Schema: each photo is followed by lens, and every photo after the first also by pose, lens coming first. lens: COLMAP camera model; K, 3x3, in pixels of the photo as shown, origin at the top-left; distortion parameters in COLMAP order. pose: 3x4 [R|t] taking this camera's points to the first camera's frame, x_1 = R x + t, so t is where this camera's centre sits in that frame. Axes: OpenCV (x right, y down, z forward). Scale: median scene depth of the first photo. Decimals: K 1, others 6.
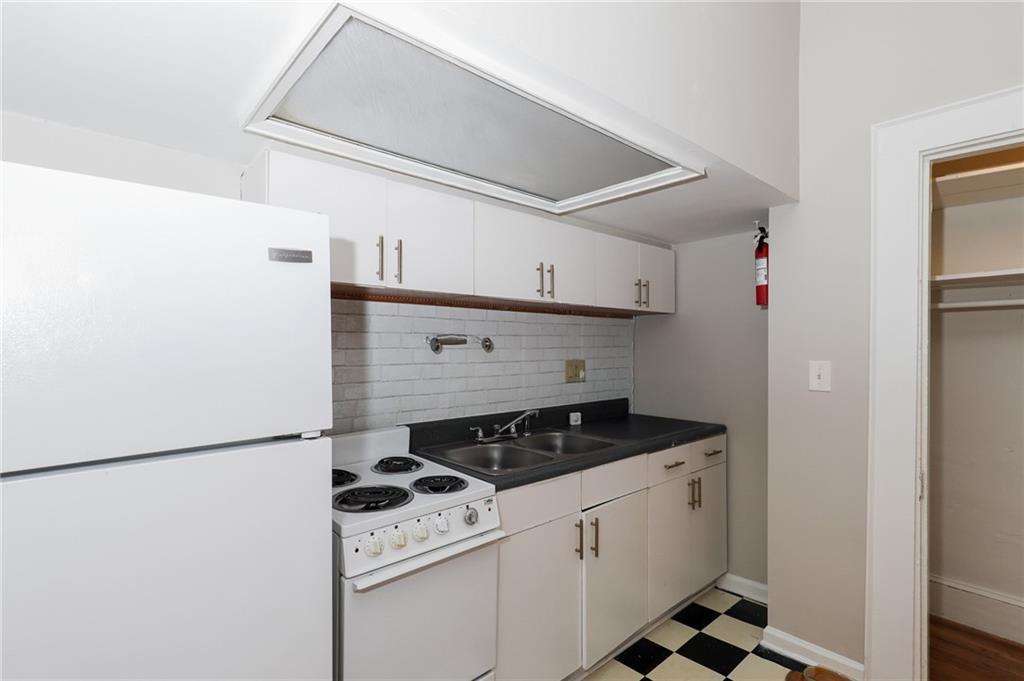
lens RADIAL K [[479.3, 0, 502.9], [0, 479.3, 339.7], [0, 0, 1]] dist [-0.001466, -0.000176]
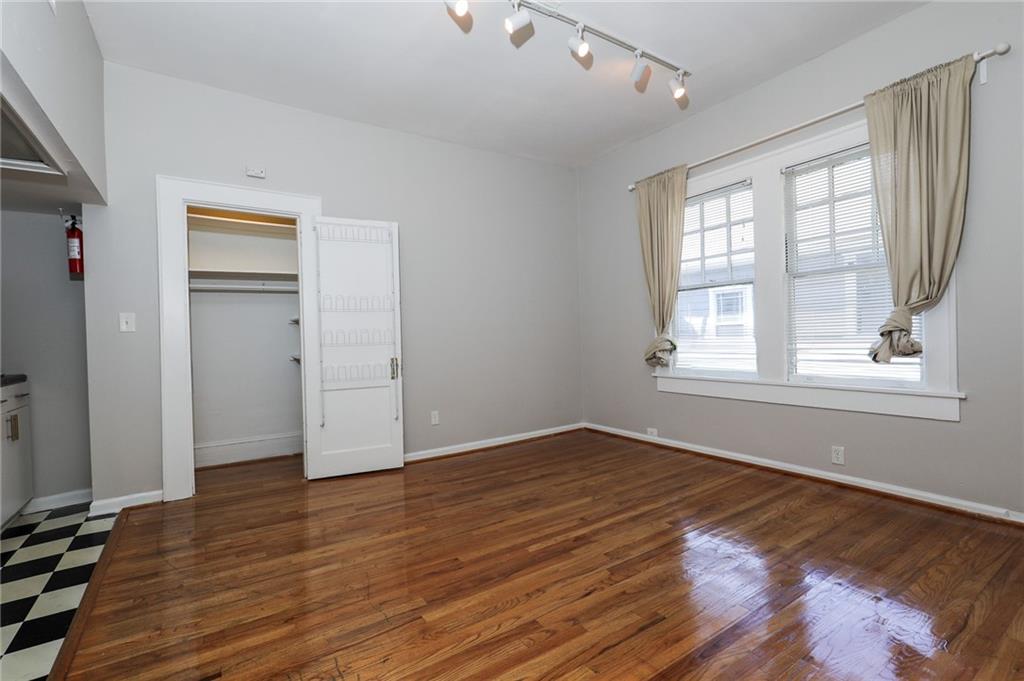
lens RADIAL K [[467.8, 0, 506.1], [0, 467.8, 340.3], [0, 0, 1]] dist [0.000557, -0.000255]
pose [[0.129984, -0.018678, 0.991340, -0.609657], [0.019067, 0.999685, 0.016335, 0.117478], [-0.991333, 0.016779, 0.130300, -0.370568]]
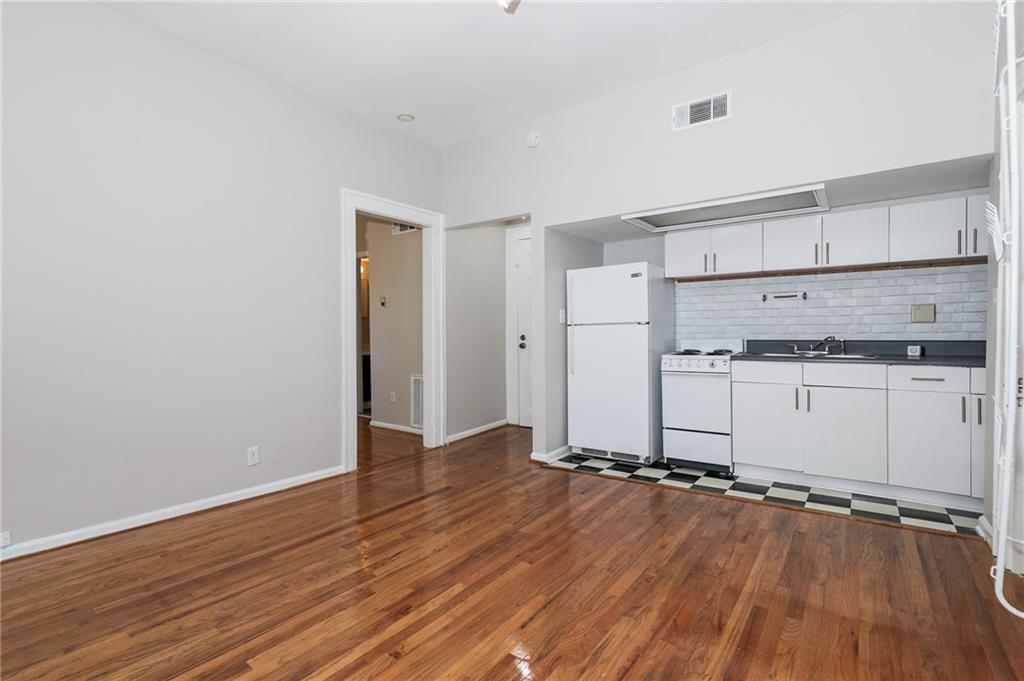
lens RADIAL K [[479.3, 0, 502.9], [0, 479.3, 339.7], [0, 0, 1]] dist [-0.001466, -0.000176]
pose [[0.212606, 0.013835, -0.977040, 1.387844], [0.018320, 0.999668, 0.018142, 0.112833], [0.976966, -0.021757, 0.212282, -0.386975]]
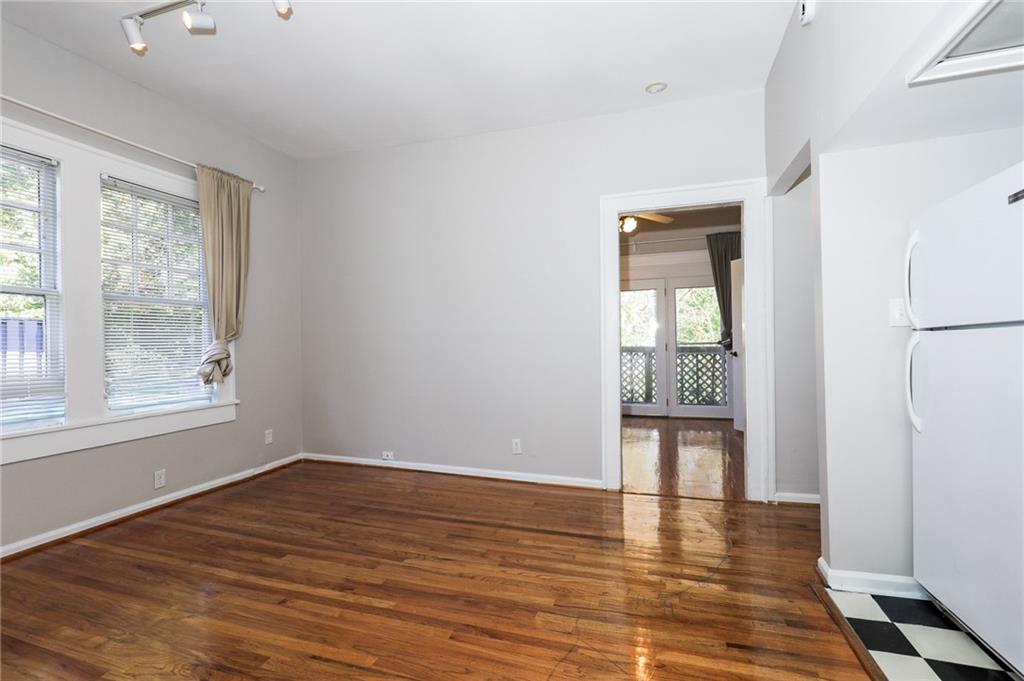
lens RADIAL K [[467.8, 0, 506.1], [0, 467.8, 340.3], [0, 0, 1]] dist [0.000557, -0.000255]
pose [[-0.857260, 0.005167, -0.514858, 0.727458], [0.016415, 0.999716, -0.017299, 0.115943], [0.514622, -0.023282, -0.857101, 0.637882]]
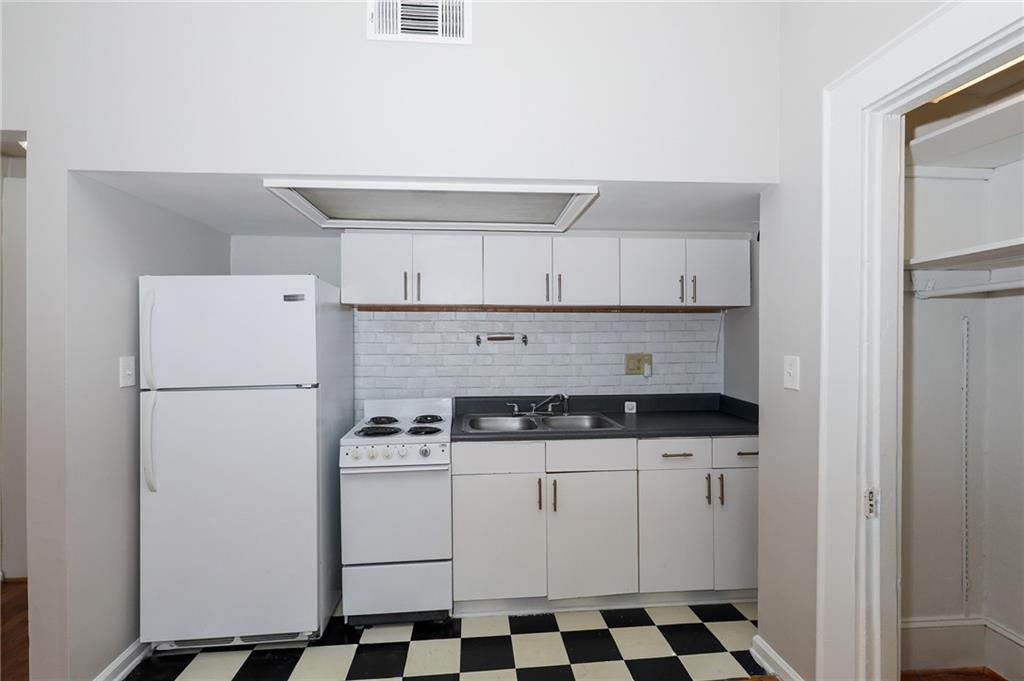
lens RADIAL K [[467.8, 0, 506.1], [0, 467.8, 340.3], [0, 0, 1]] dist [0.000557, -0.000255]
pose [[0.805364, -0.004884, -0.592761, 0.672545], [0.010658, 0.999924, 0.006241, 0.002038], [0.592685, -0.011344, 0.805354, -0.035099]]
